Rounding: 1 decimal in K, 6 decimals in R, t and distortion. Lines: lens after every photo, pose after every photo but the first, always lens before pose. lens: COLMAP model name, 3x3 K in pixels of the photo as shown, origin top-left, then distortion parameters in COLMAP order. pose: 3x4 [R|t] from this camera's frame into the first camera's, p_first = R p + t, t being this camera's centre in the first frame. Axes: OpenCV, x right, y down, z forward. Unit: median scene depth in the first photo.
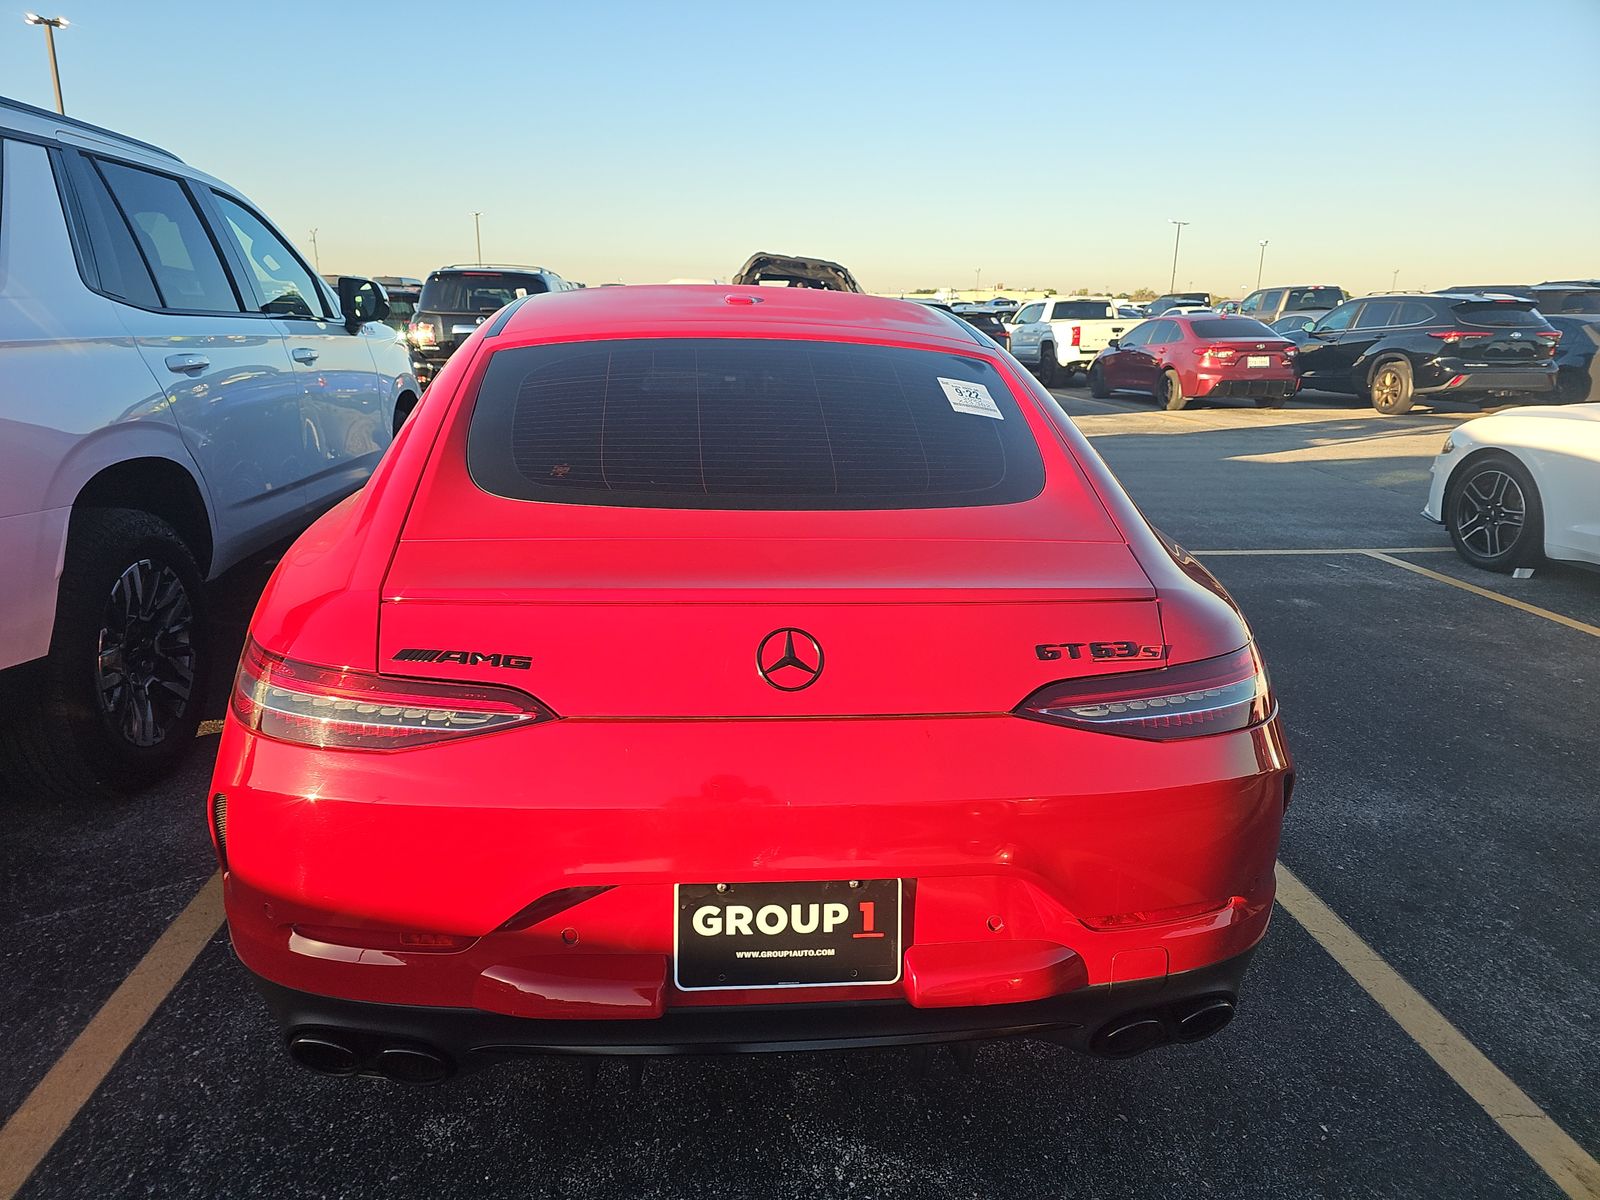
lens RADIAL K [[1059.0, 0, 799.4], [0, 1059.0, 578.0], [0, 0, 1]] dist [0.047260, -0.054058]
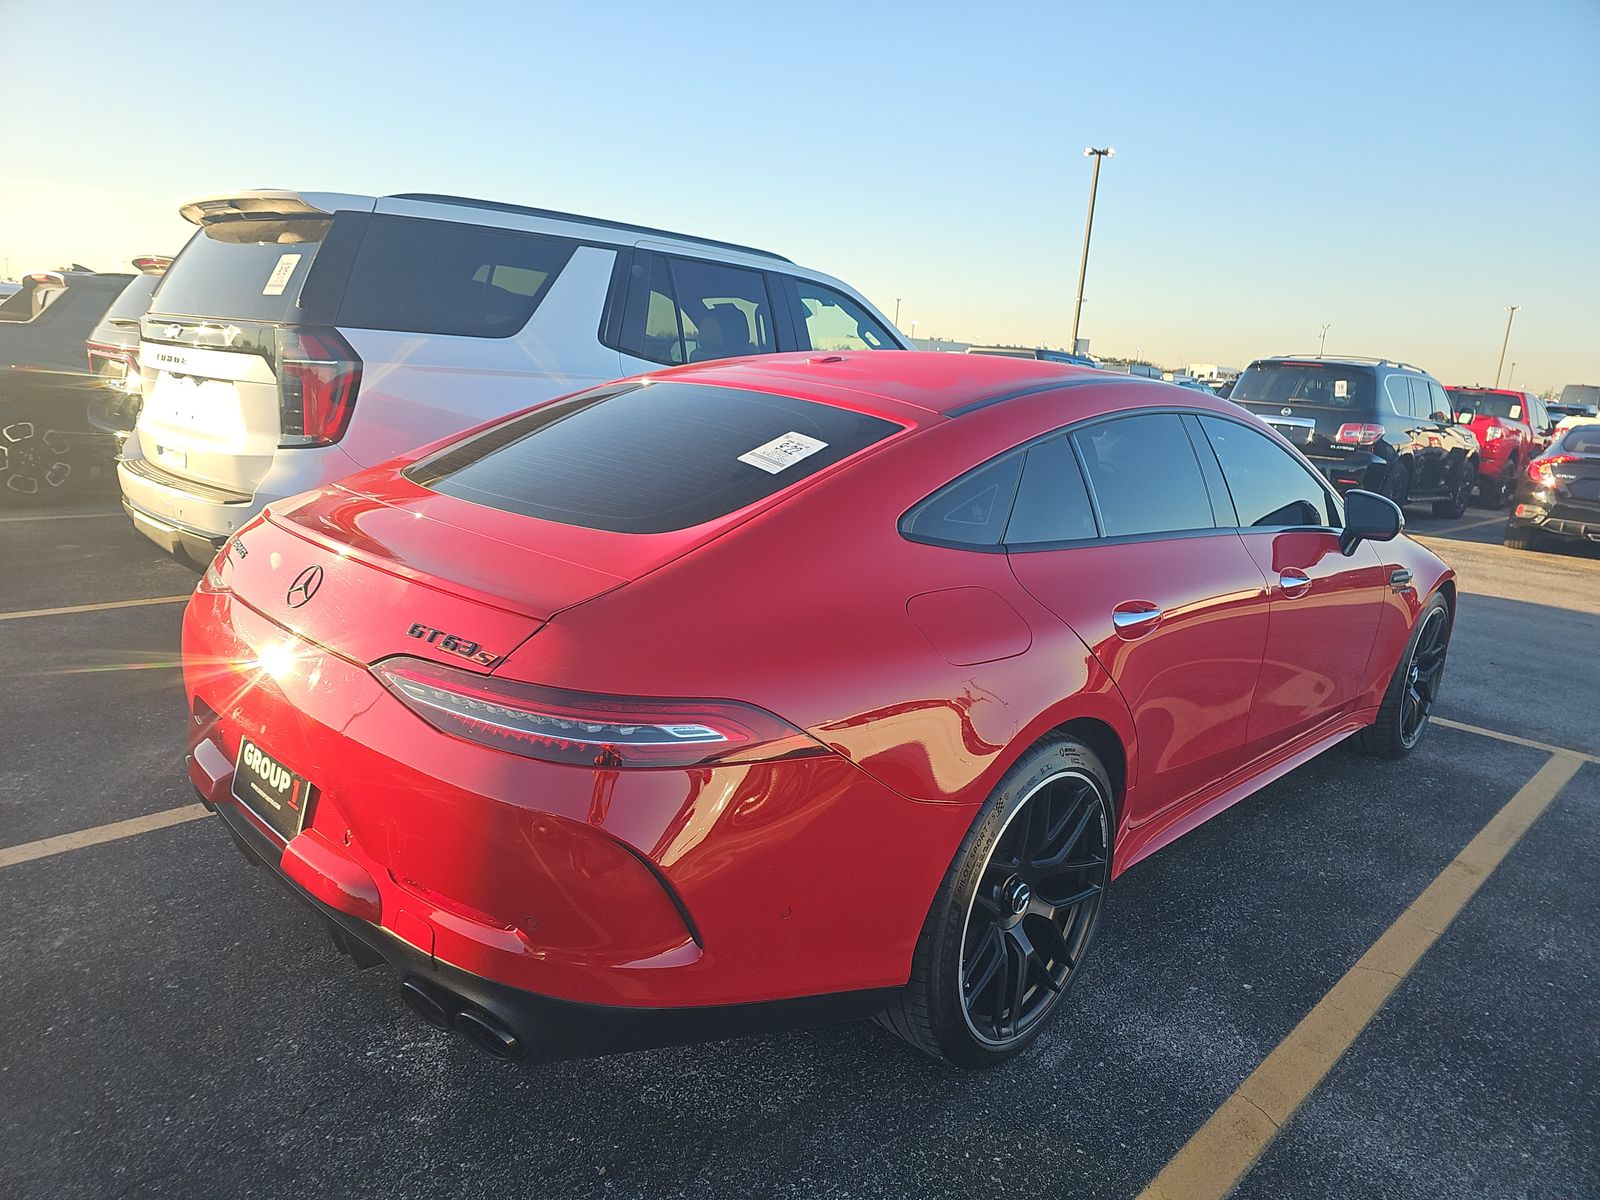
lens RADIAL K [[1059.0, 0, 799.4], [0, 1059.0, 578.0], [0, 0, 1]] dist [0.047260, -0.054058]
pose [[0.662656, 0.179651, -0.727057, 0.137637], [-0.239442, 0.970670, 0.021614, -0.011320], [0.709616, 0.159765, 0.686236, 0.050304]]
